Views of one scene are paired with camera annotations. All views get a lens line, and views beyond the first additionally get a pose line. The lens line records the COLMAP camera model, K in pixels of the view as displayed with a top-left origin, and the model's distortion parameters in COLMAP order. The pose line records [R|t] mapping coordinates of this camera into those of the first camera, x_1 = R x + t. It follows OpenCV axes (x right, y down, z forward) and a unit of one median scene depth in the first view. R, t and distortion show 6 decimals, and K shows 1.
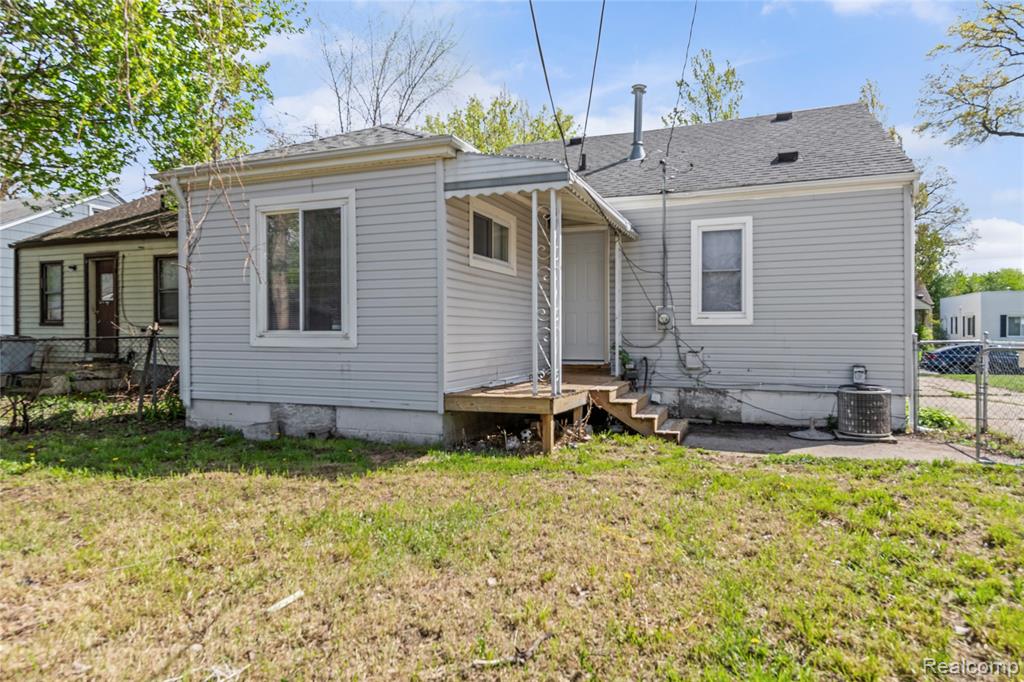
lens RADIAL K [[615.9, 0, 503.3], [0, 615.9, 336.2], [0, 0, 1]] dist [0.021954, -0.003856]
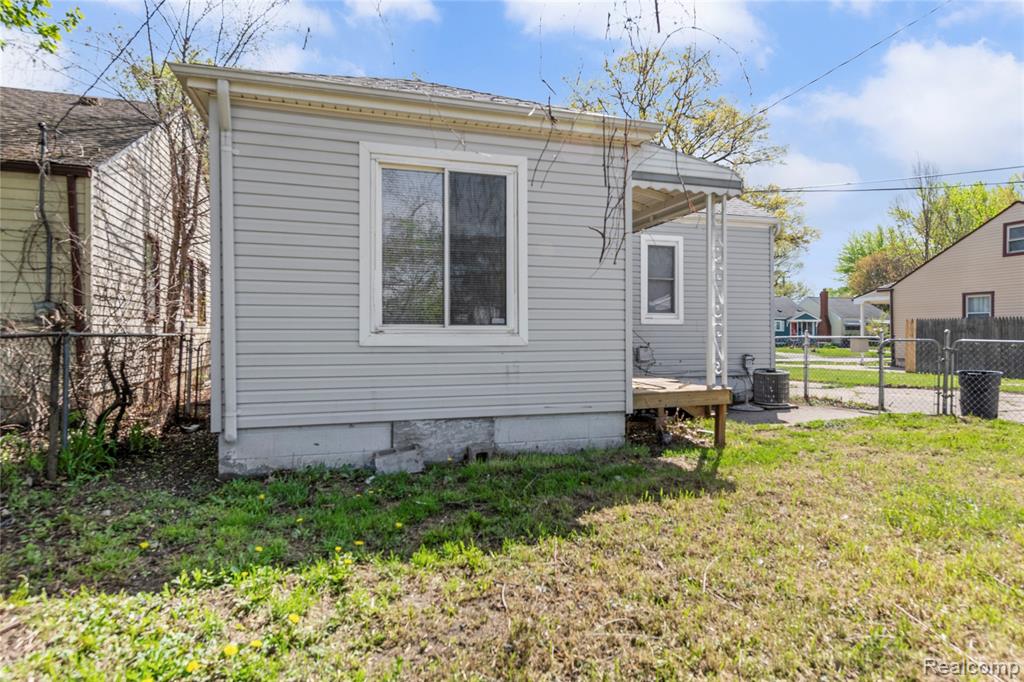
lens RADIAL K [[583.0, 0, 514.6], [0, 583.0, 338.9], [0, 0, 1]] dist [0.019131, -0.000295]
pose [[0.775062, -0.005251, 0.631863, -0.716373], [0.004654, 0.999986, 0.002601, 0.007386], [-0.631868, 0.000925, 0.775076, 0.369257]]
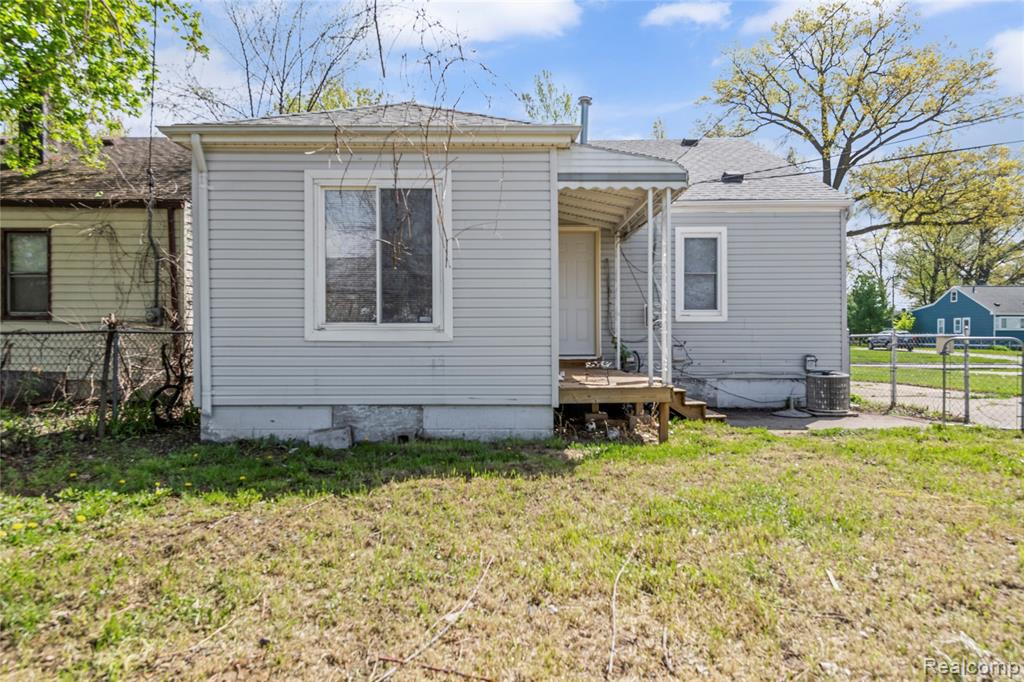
lens RADIAL K [[615.9, 0, 508.9], [0, 615.9, 340.1], [0, 0, 1]] dist [0.021954, -0.003856]
pose [[0.930614, -0.003625, 0.365984, -0.471413], [0.003113, 0.999993, 0.001990, 0.014808], [-0.365989, -0.000713, 0.930619, 0.098601]]
